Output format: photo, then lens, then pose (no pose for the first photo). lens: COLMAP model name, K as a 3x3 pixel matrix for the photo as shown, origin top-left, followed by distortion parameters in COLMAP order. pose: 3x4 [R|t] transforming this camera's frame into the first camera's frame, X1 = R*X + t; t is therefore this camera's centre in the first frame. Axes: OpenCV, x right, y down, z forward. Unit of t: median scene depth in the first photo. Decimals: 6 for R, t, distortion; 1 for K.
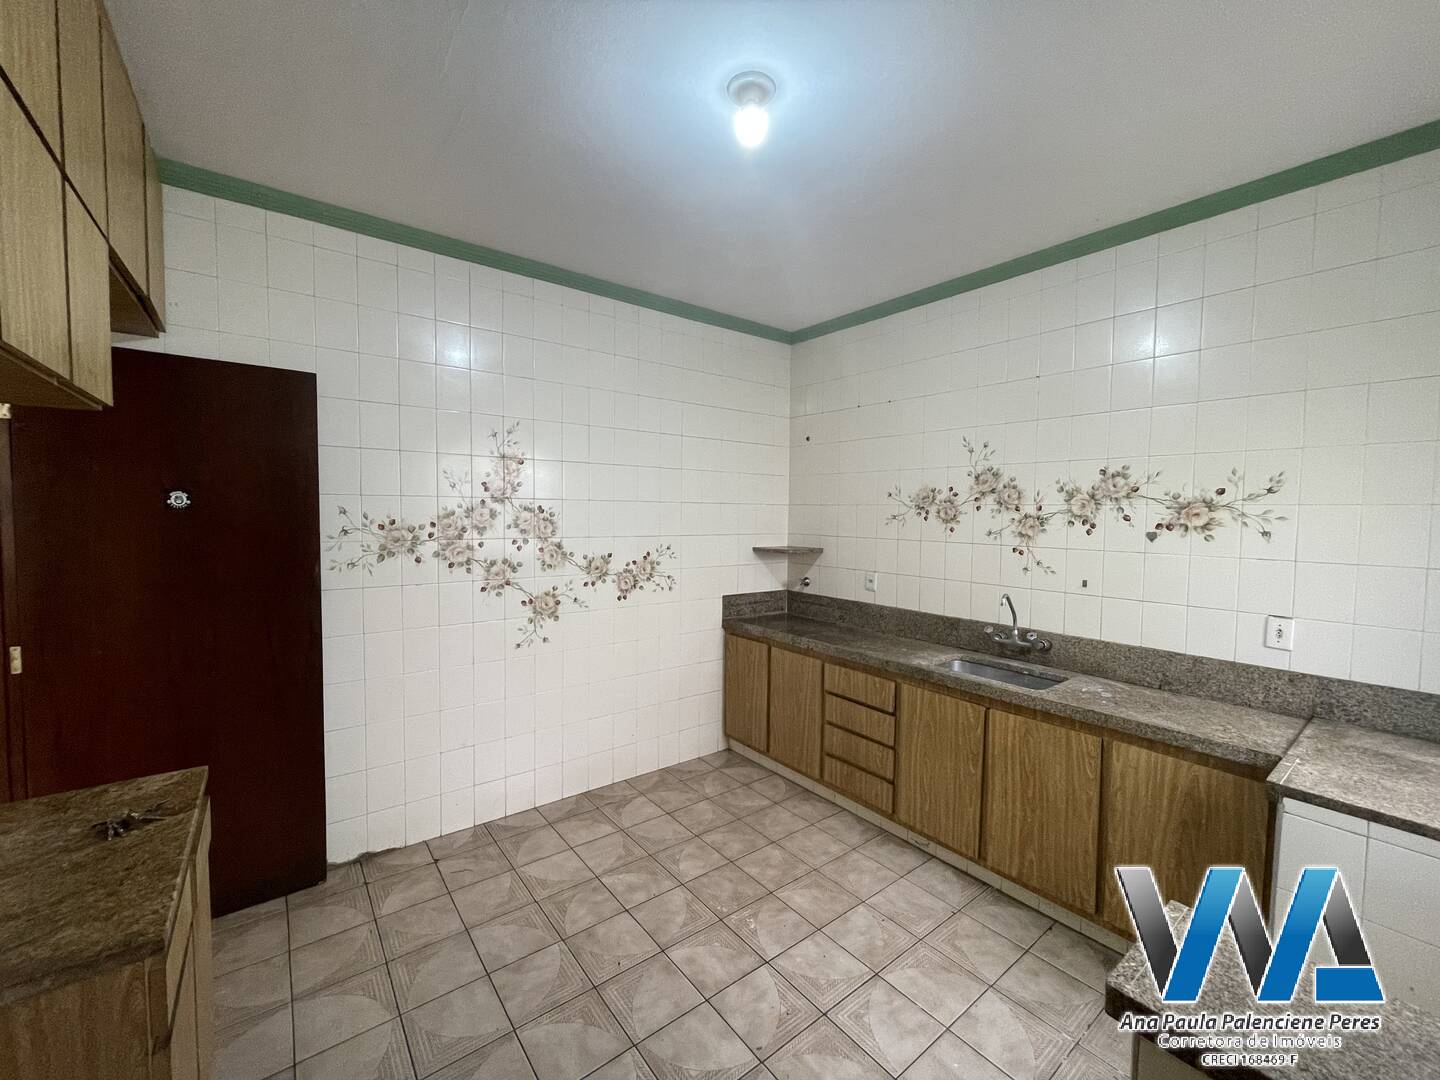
lens RADIAL K [[583.3, 0, 720.7], [0, 583.3, 541.2], [0, 0, 1]] dist [-0.001393, -0.000691]
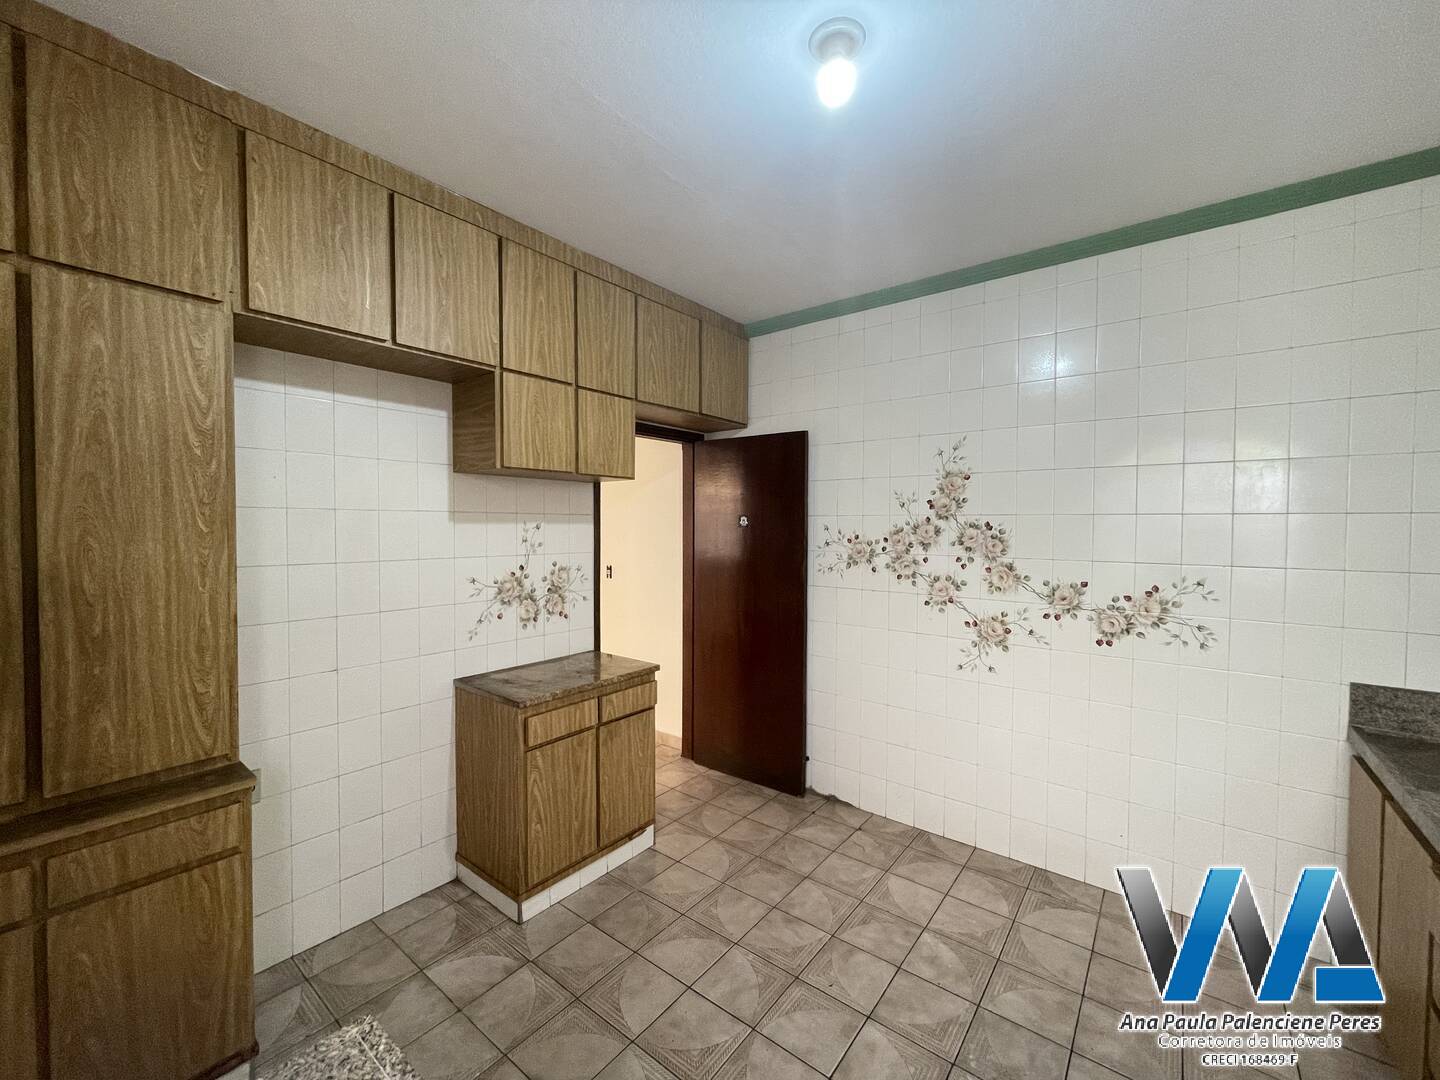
lens RADIAL K [[583.3, 0, 724.3], [0, 583.3, 543.2], [0, 0, 1]] dist [-0.001393, -0.000691]
pose [[0.245001, 0.019132, -0.969334, 0.511556], [-0.053973, 0.998524, 0.006066, -0.011075], [0.968019, 0.050832, 0.245672, 0.389064]]
